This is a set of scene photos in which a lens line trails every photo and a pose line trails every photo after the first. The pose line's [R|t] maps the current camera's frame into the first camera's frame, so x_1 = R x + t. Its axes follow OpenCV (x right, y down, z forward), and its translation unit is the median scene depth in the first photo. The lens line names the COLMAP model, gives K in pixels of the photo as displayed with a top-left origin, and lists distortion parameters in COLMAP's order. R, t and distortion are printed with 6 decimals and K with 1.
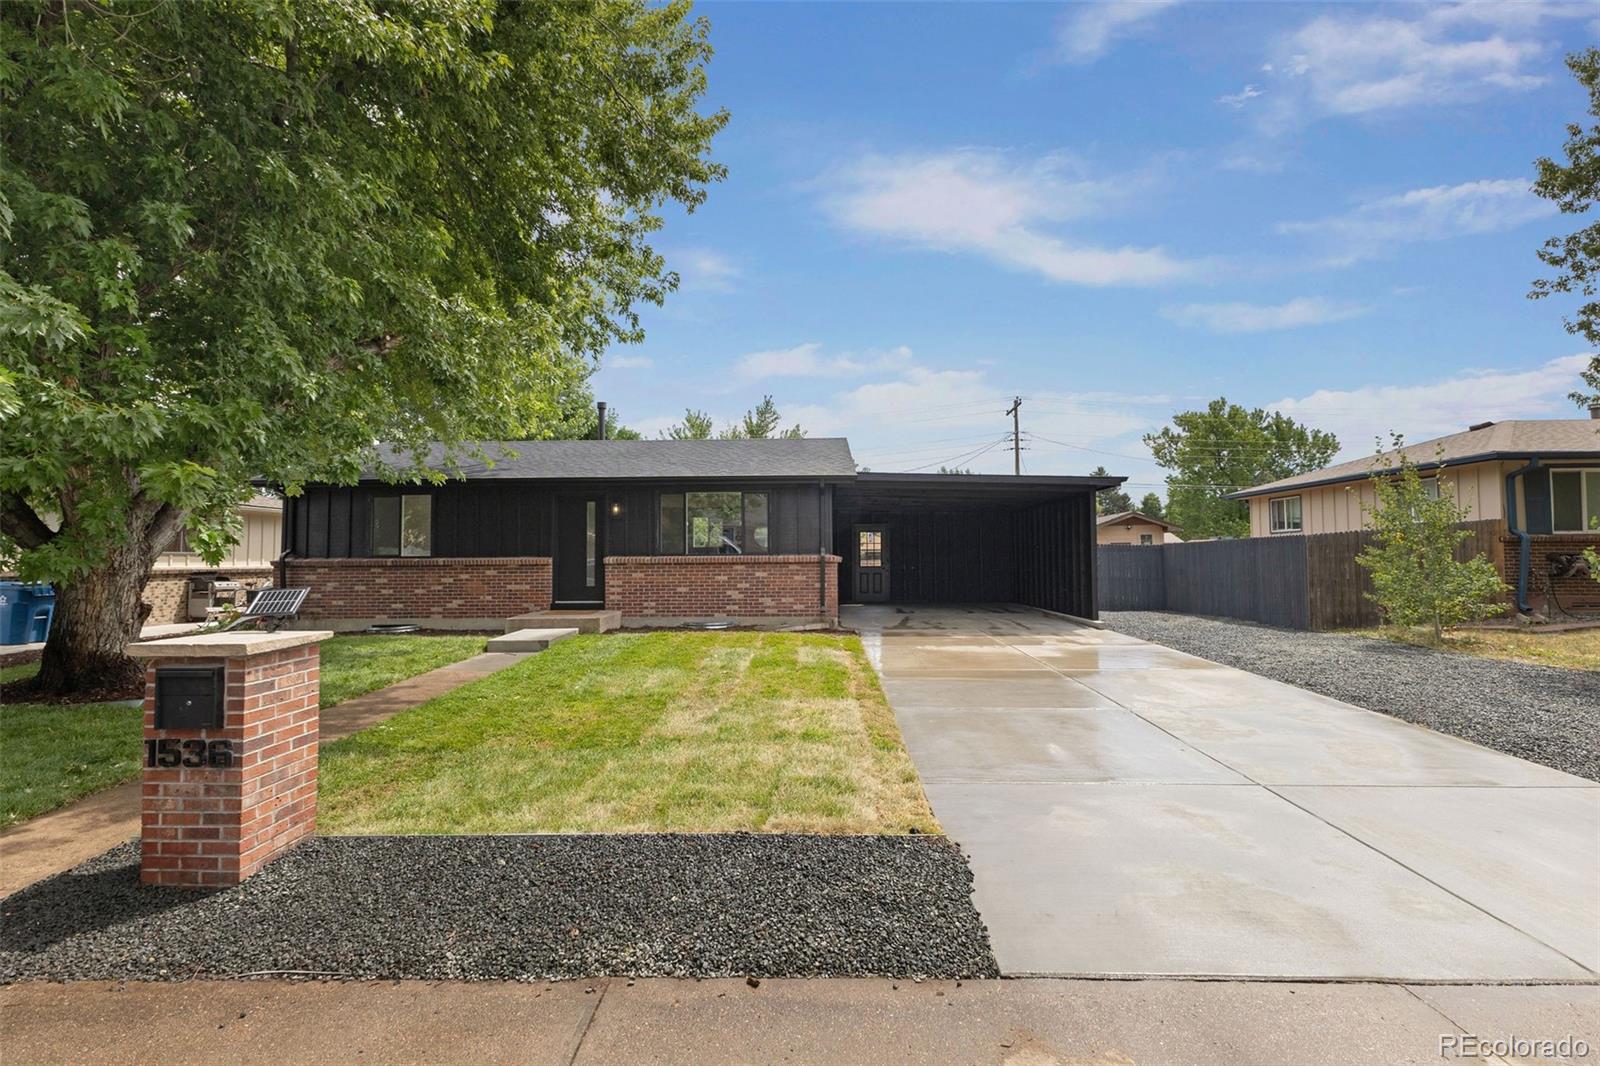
lens RADIAL K [[692.6, 0, 802.3], [0, 692.6, 531.2], [0, 0, 1]] dist [0.006945, 0.000908]
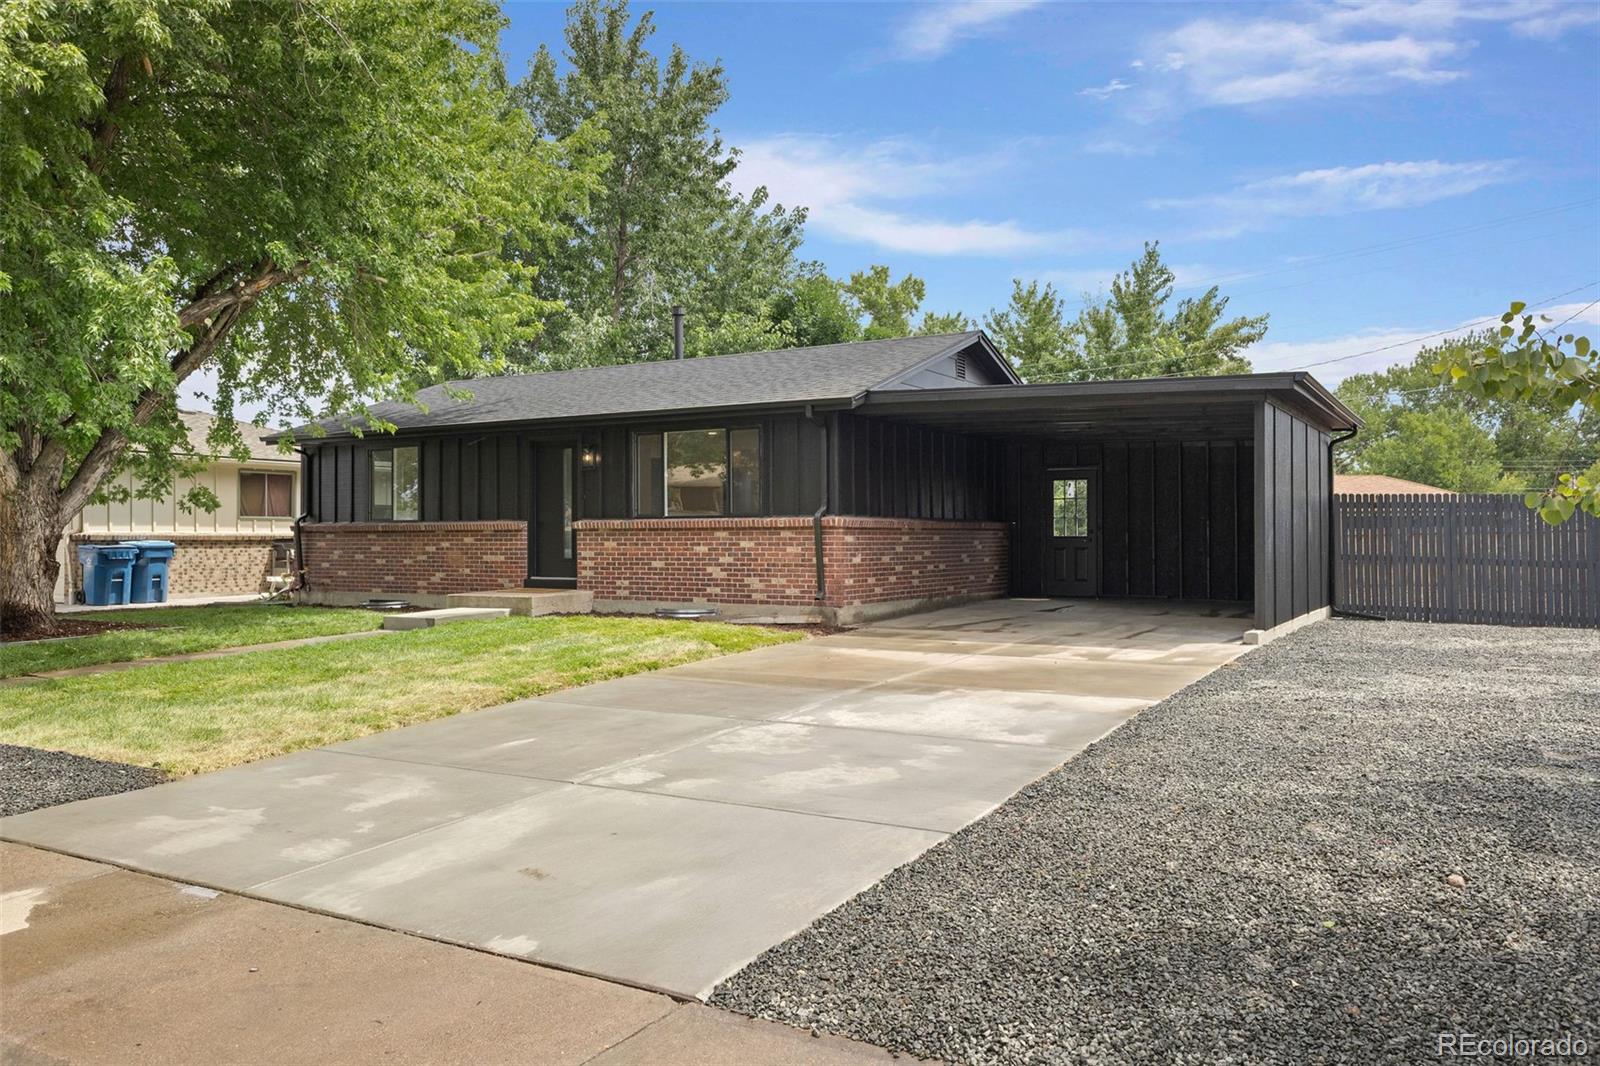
lens RADIAL K [[1196.2, 0, 800.1], [0, 1196.2, 533.9], [0, 0, 1]] dist [0.009637, 0.002489]
pose [[0.873825, 0.002705, -0.486233, 0.578601], [0.018043, 0.999115, 0.037984, 0.006240], [0.485905, -0.041964, 0.873003, -0.039699]]
